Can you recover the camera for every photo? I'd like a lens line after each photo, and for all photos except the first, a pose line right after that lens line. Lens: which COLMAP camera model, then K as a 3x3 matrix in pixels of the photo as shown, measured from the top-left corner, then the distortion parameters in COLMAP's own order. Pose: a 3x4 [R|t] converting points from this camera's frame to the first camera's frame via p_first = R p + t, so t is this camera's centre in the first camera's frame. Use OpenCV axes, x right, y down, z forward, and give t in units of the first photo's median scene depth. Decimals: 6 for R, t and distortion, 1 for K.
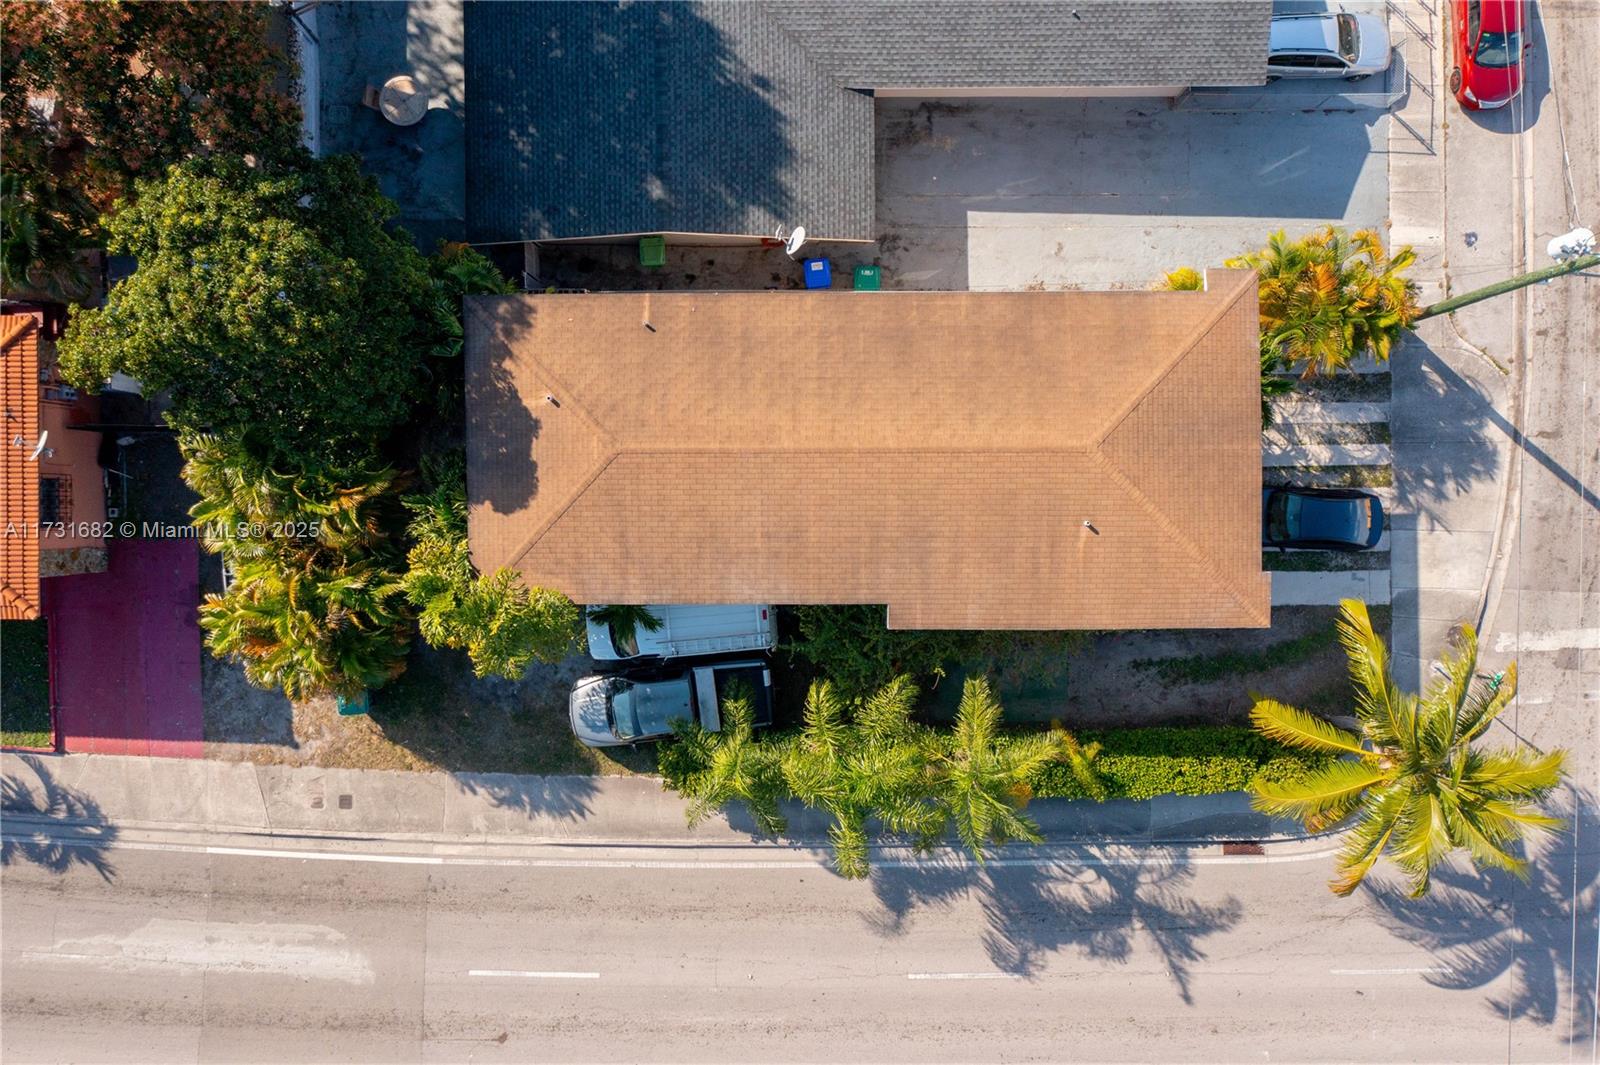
lens RADIAL K [[1246.6, 0, 800.0], [0, 1246.6, 532.5], [0, 0, 1]] dist [-0.006631, -0.002558]
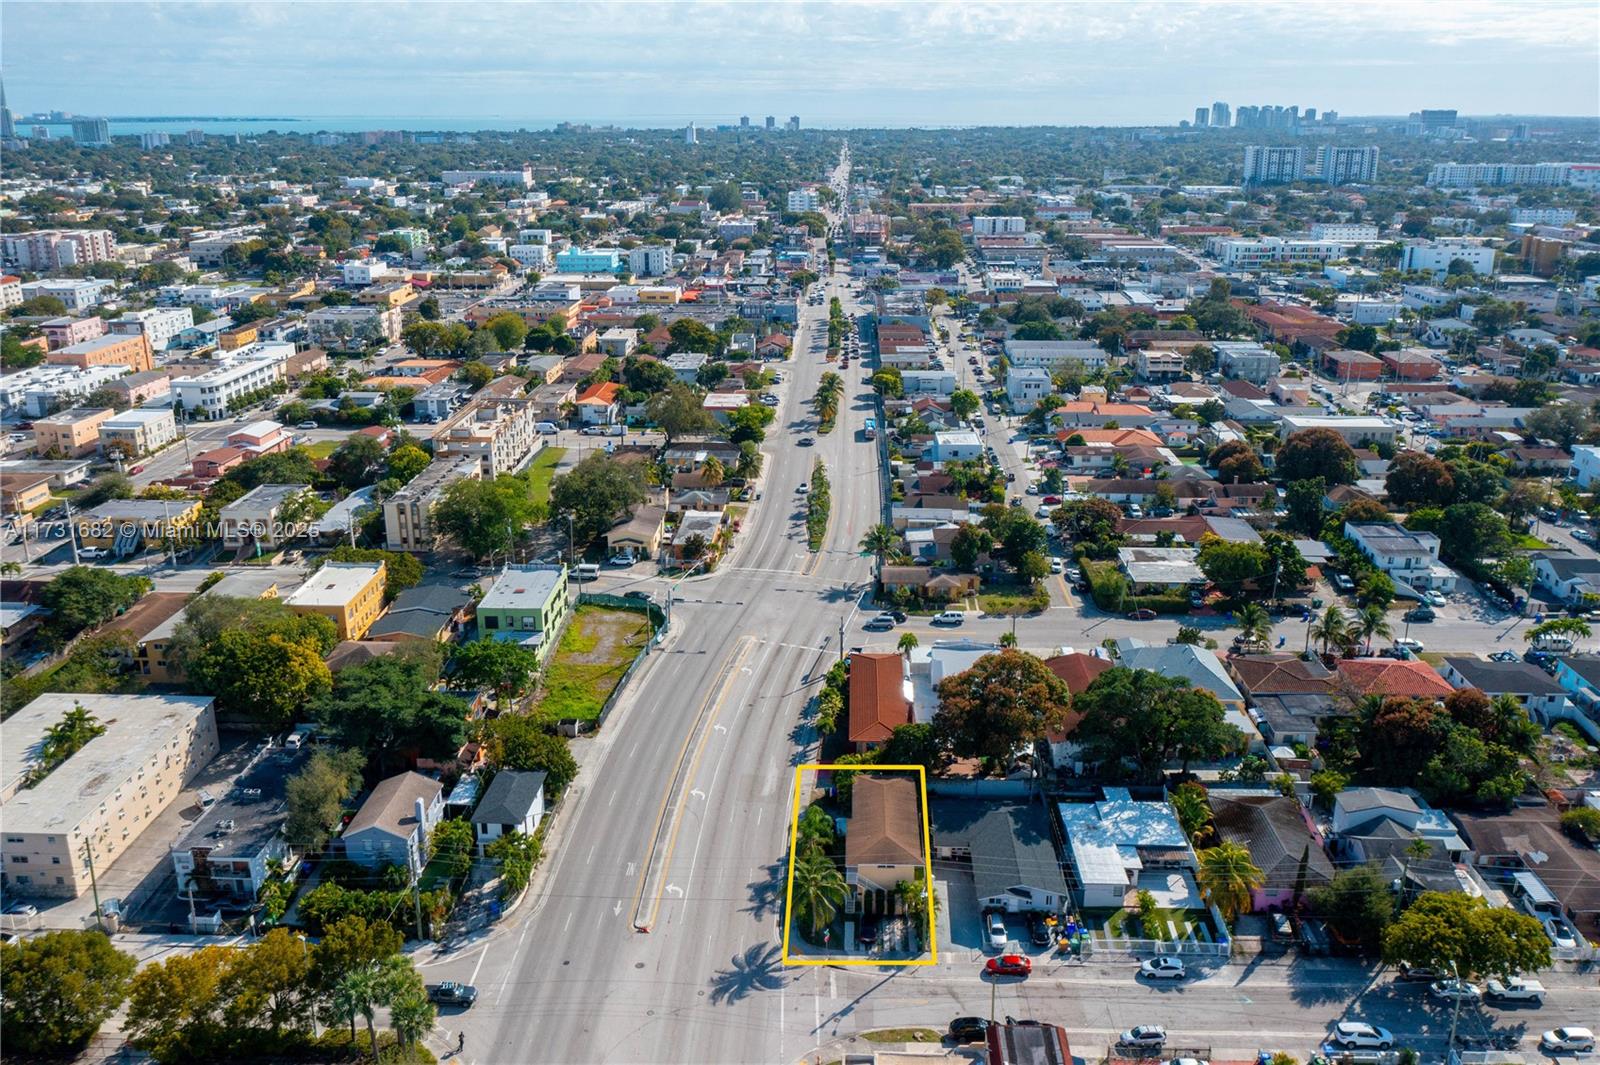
lens RADIAL K [[1294.6, 0, 800.0], [0, 1294.6, 532.5], [0, 0, 1]] dist [0.002153, 0.006454]
pose [[-0.050154, 0.320213, -0.946017, 3.620176], [-0.998612, -0.031302, 0.042347, 0.065990], [-0.016052, 0.946828, 0.321339, -1.327649]]
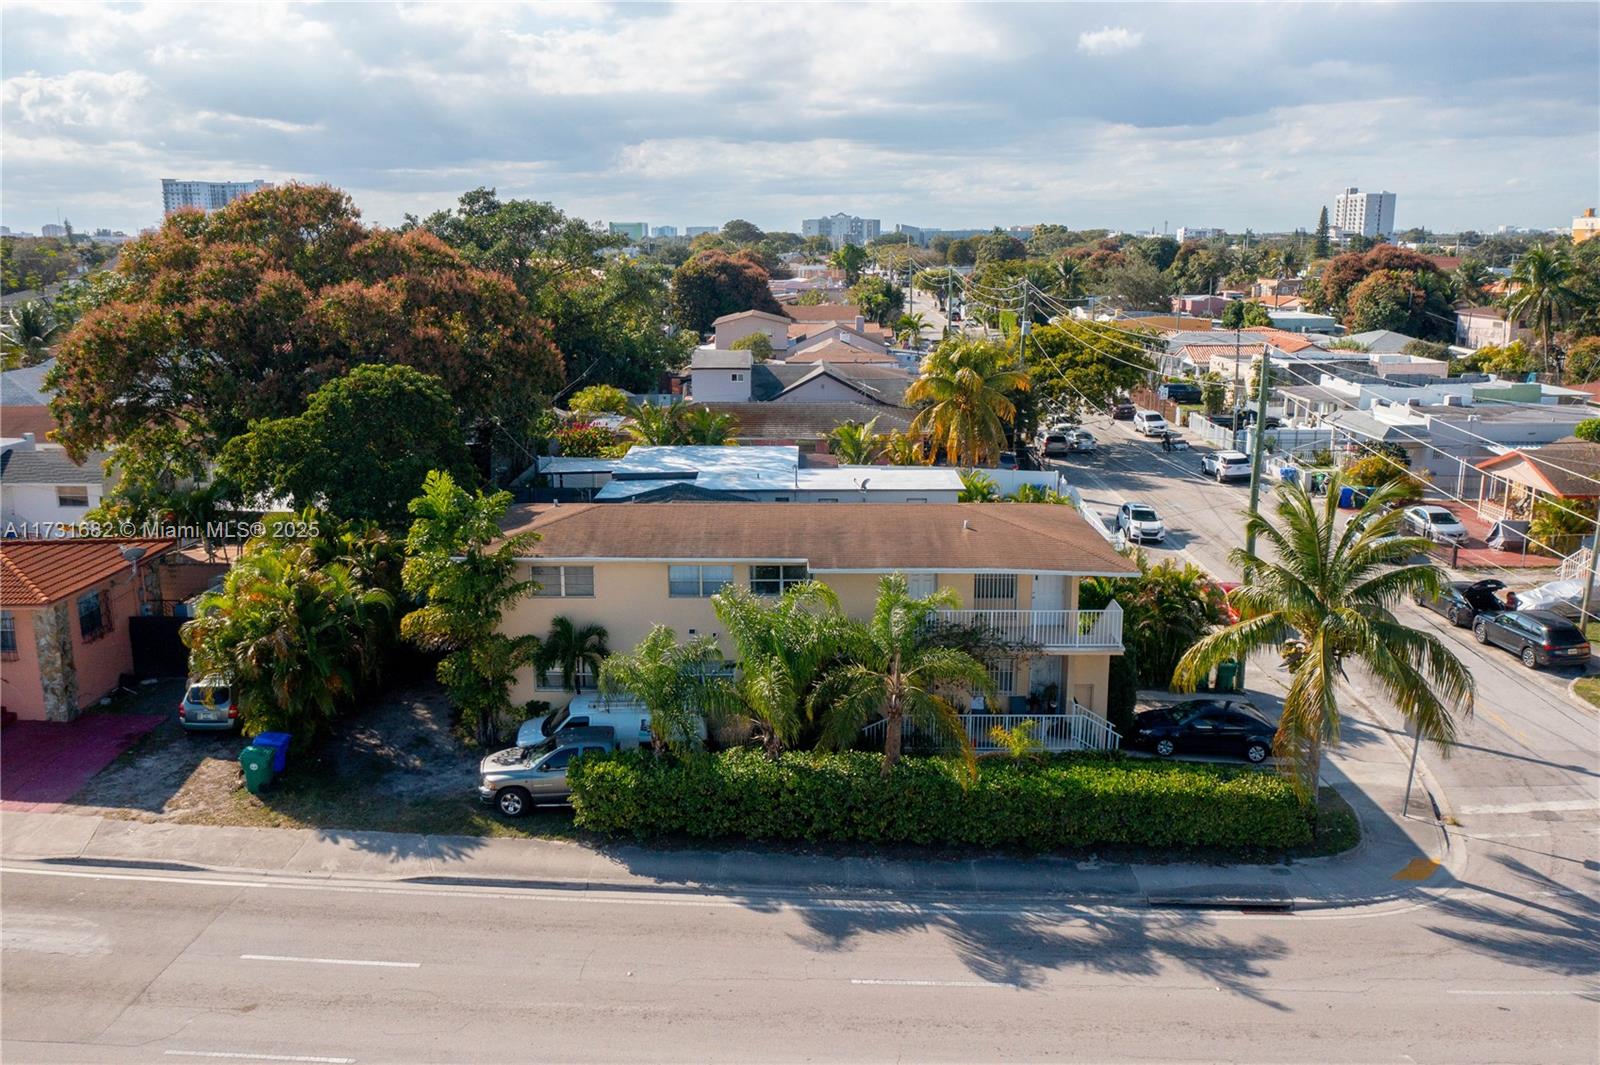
lens RADIAL K [[1294.6, 0, 800.0], [0, 1294.6, 532.5], [0, 0, 1]] dist [0.002153, 0.006454]
pose [[0.999831, 0.016277, -0.008589, 0.059872], [-0.011848, 0.212148, -0.977166, 1.026211], [-0.014083, 0.977102, 0.212304, 0.593079]]
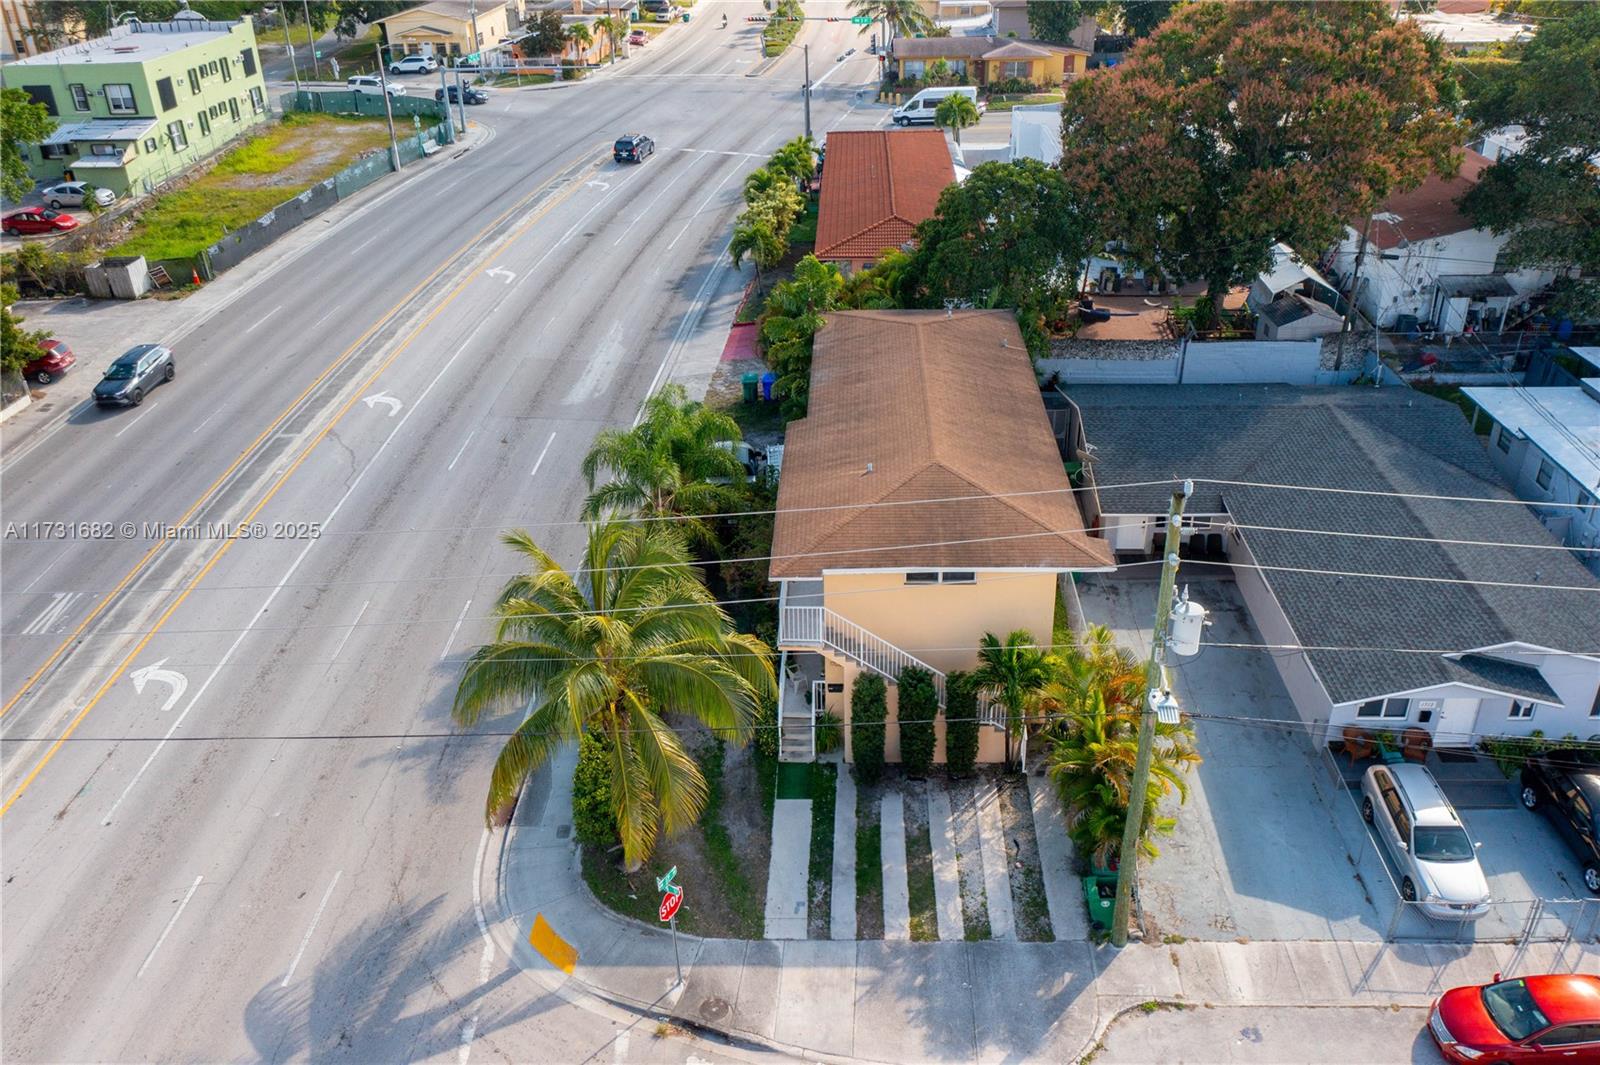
lens RADIAL K [[1294.6, 0, 800.0], [0, 1294.6, 532.5], [0, 0, 1]] dist [0.002153, 0.006454]
pose [[-0.045587, 0.492350, -0.869203, 1.075286], [-0.998942, -0.017216, 0.042640, 0.004110], [0.006030, 0.870227, 0.492614, 0.361359]]
